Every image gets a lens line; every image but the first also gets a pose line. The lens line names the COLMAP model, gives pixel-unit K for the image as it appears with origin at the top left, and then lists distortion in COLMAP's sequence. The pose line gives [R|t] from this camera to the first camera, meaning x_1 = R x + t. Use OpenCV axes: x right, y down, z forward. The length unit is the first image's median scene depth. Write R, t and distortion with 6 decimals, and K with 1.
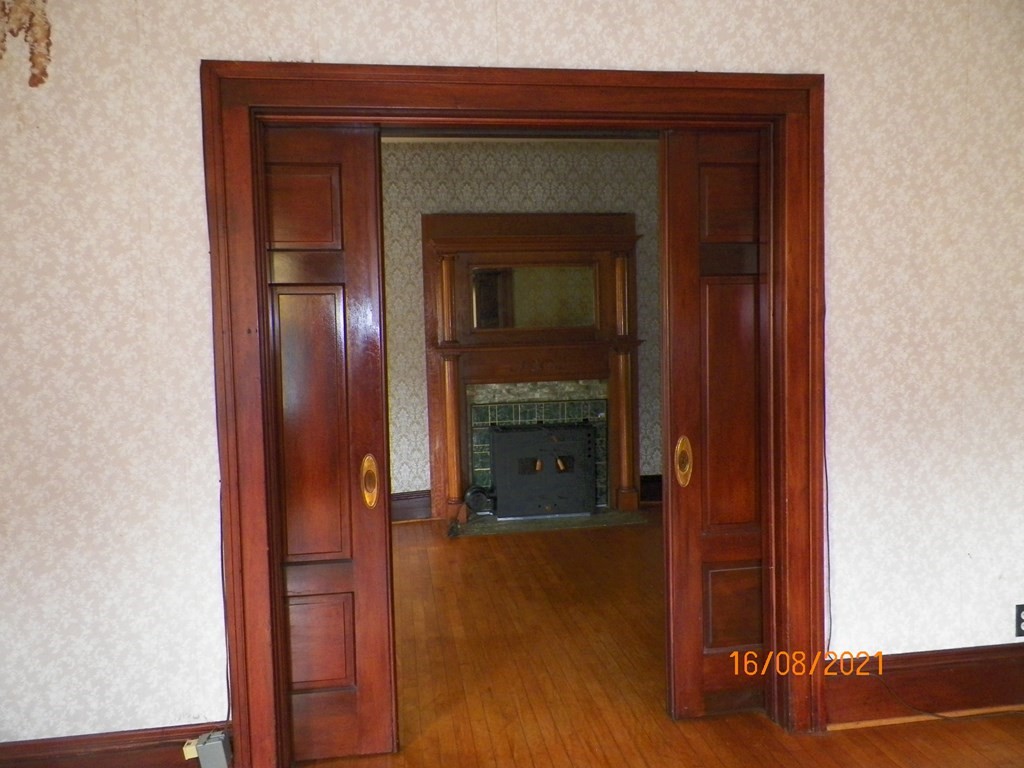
lens RADIAL K [[770.7, 0, 510.7], [0, 770.7, 383.0], [0, 0, 1]] dist [0.014266, -0.017469]
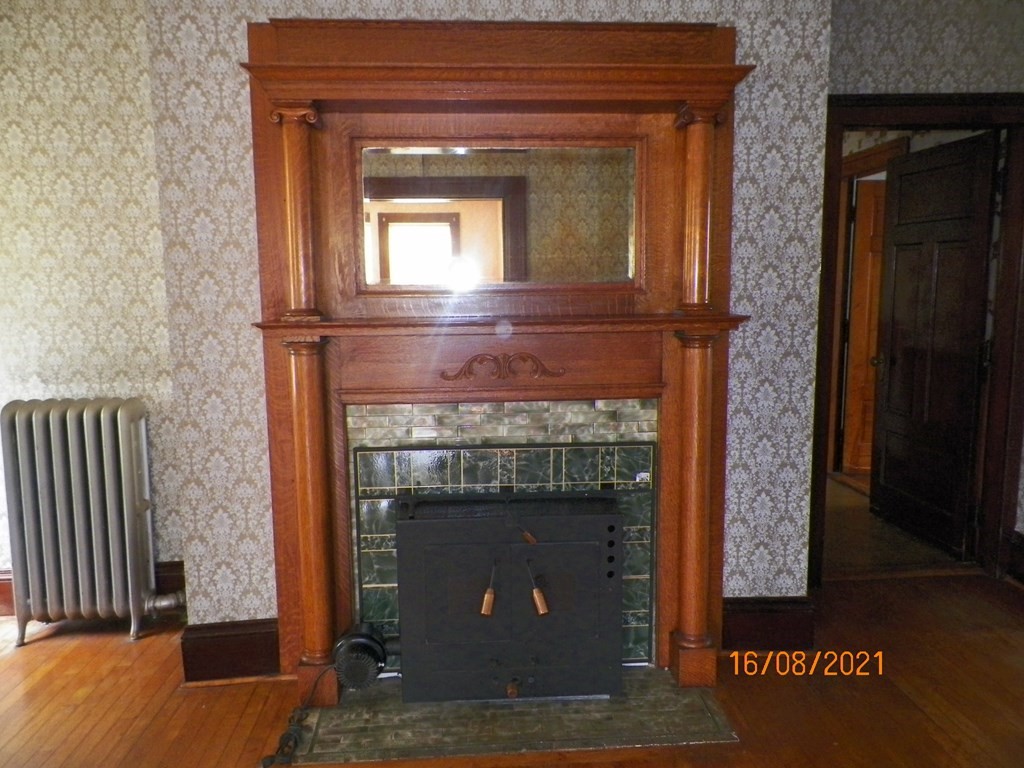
lens RADIAL K [[770.7, 0, 510.9], [0, 770.7, 382.4], [0, 0, 1]] dist [0.014266, -0.017469]
pose [[0.995176, 0.029518, -0.093561, 0.081328], [-0.023587, 0.997679, 0.063871, -0.042559], [0.095229, -0.061357, 0.993563, 0.542800]]
